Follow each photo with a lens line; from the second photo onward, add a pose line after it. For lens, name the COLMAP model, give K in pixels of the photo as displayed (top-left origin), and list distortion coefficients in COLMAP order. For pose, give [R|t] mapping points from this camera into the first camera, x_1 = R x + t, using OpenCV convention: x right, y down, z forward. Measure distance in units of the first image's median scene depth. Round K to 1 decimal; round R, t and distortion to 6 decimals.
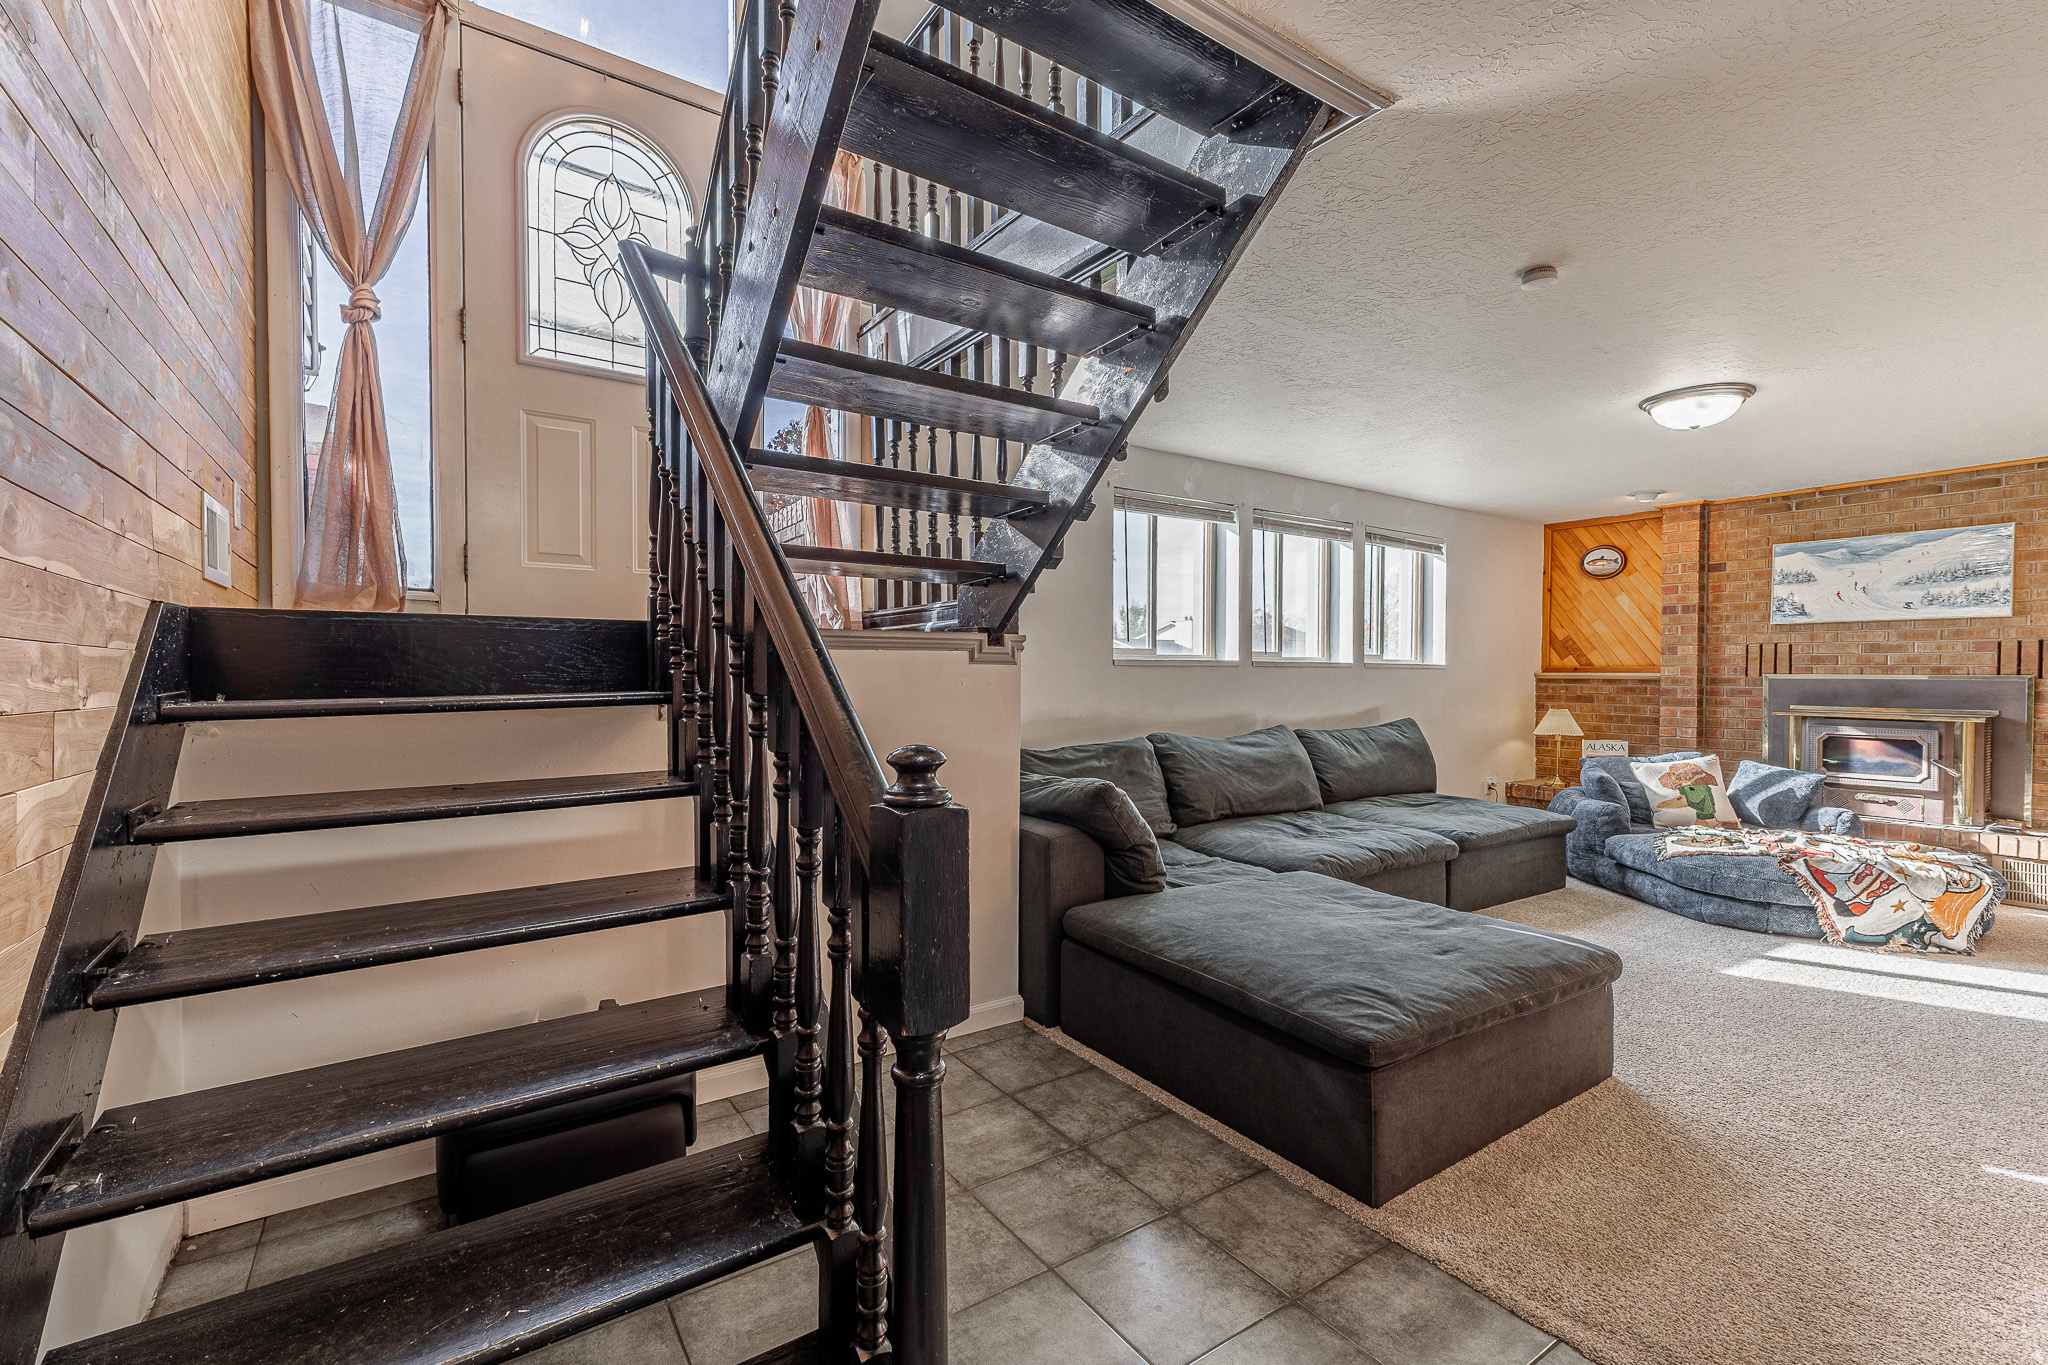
lens RADIAL K [[877.9, 0, 1017.1], [0, 877.9, 676.5], [0, 0, 1]] dist [0.024638, -0.004984]
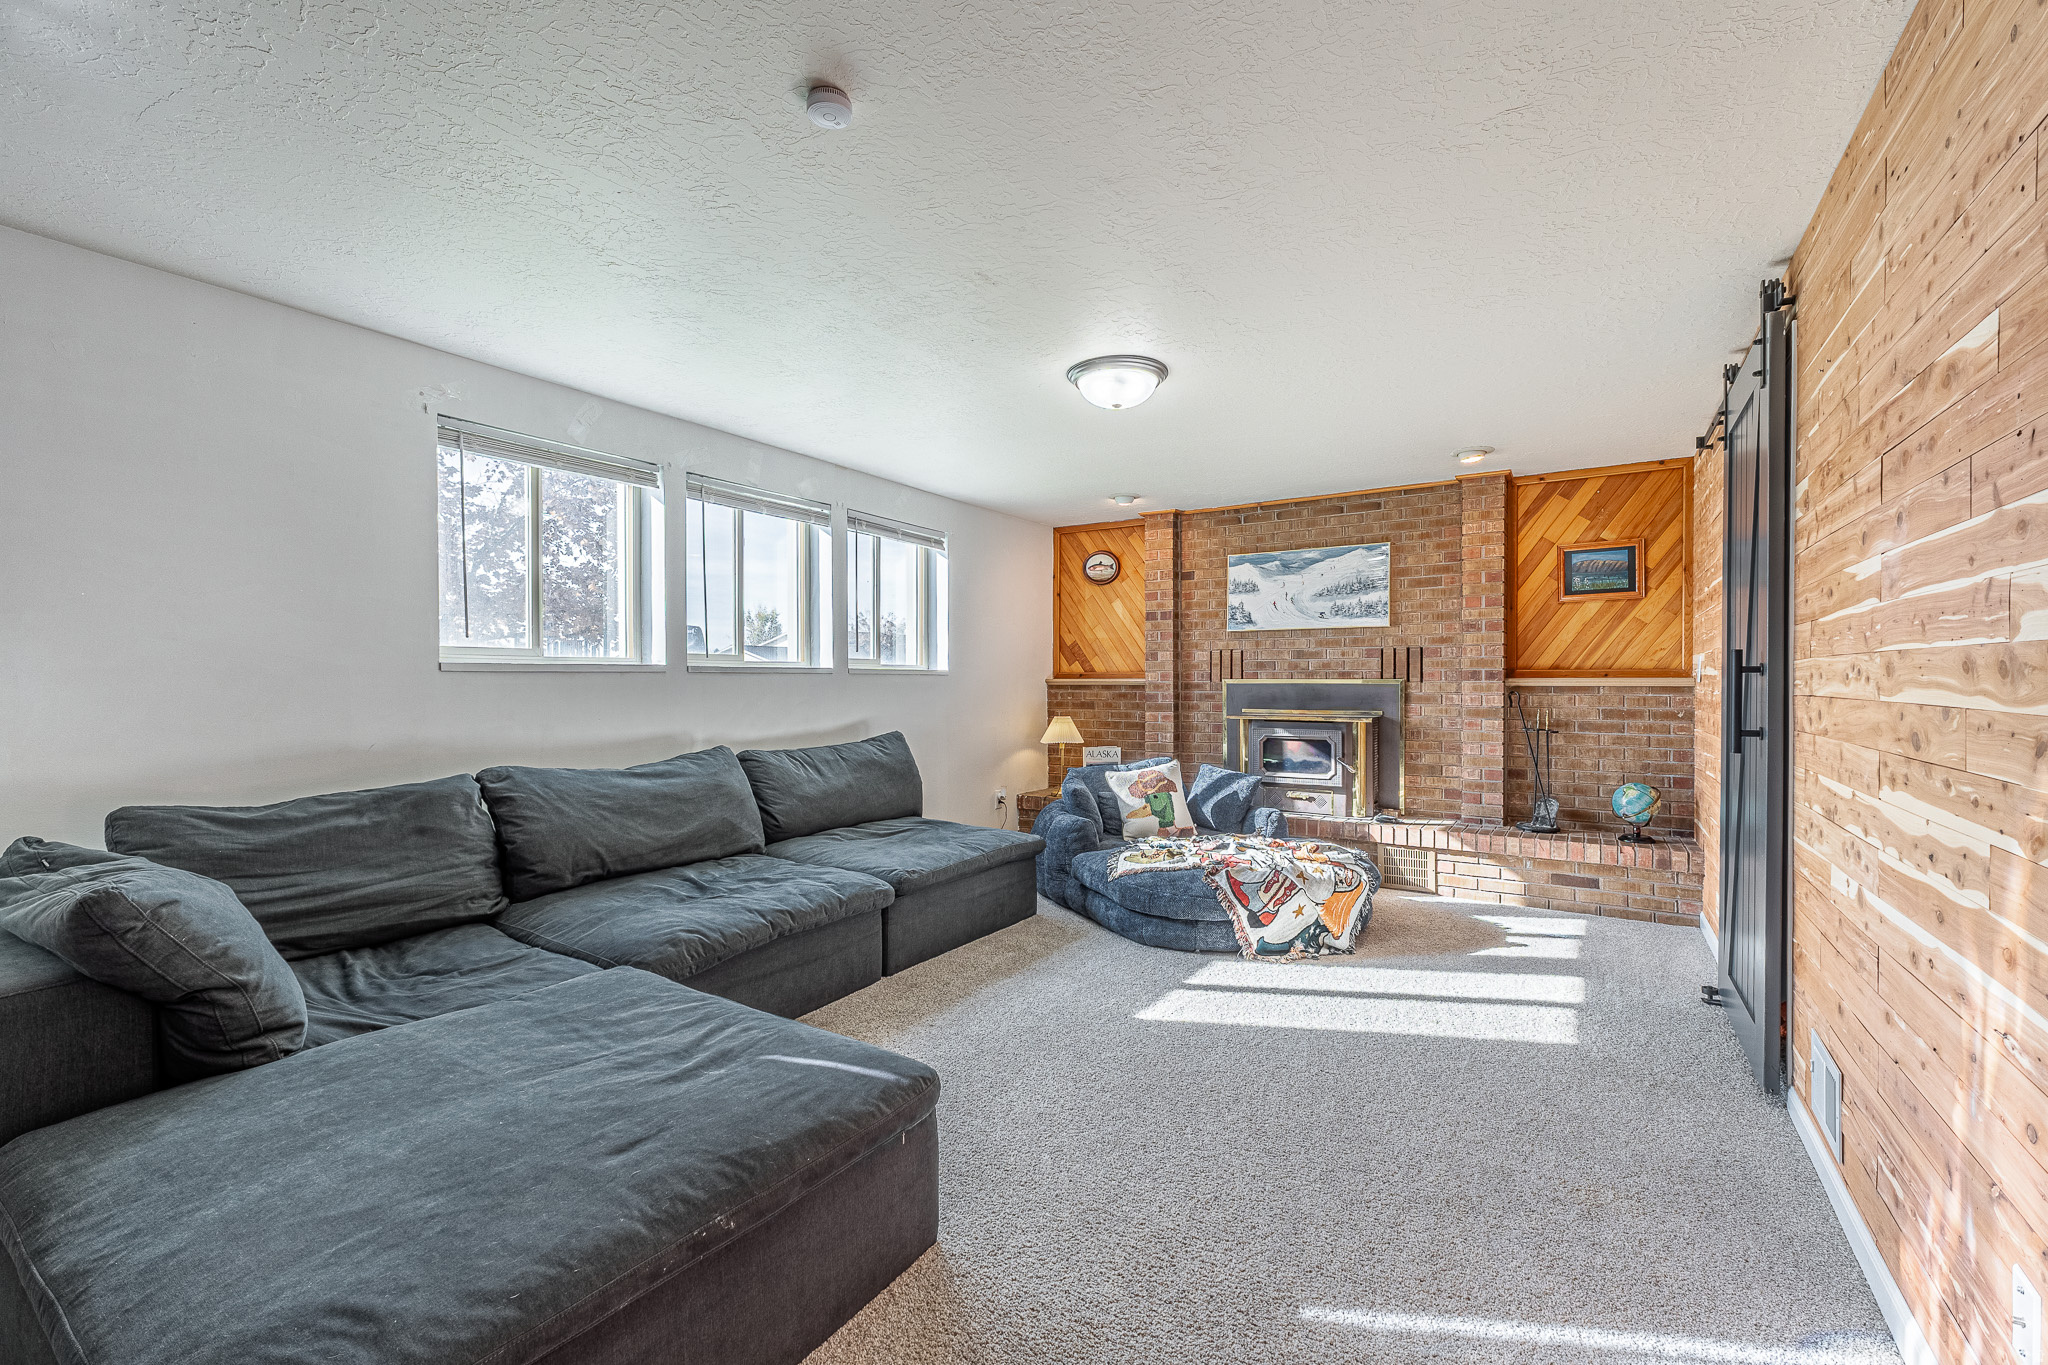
lens RADIAL K [[880.6, 0, 1018.6], [0, 880.6, 674.1], [0, 0, 1]] dist [0.007838, 0.000209]
pose [[0.918451, -0.002556, 0.395526, 0.239537], [0.007404, 0.999915, -0.010730, 0.000682], [-0.395465, 0.012783, 0.918392, 0.168780]]
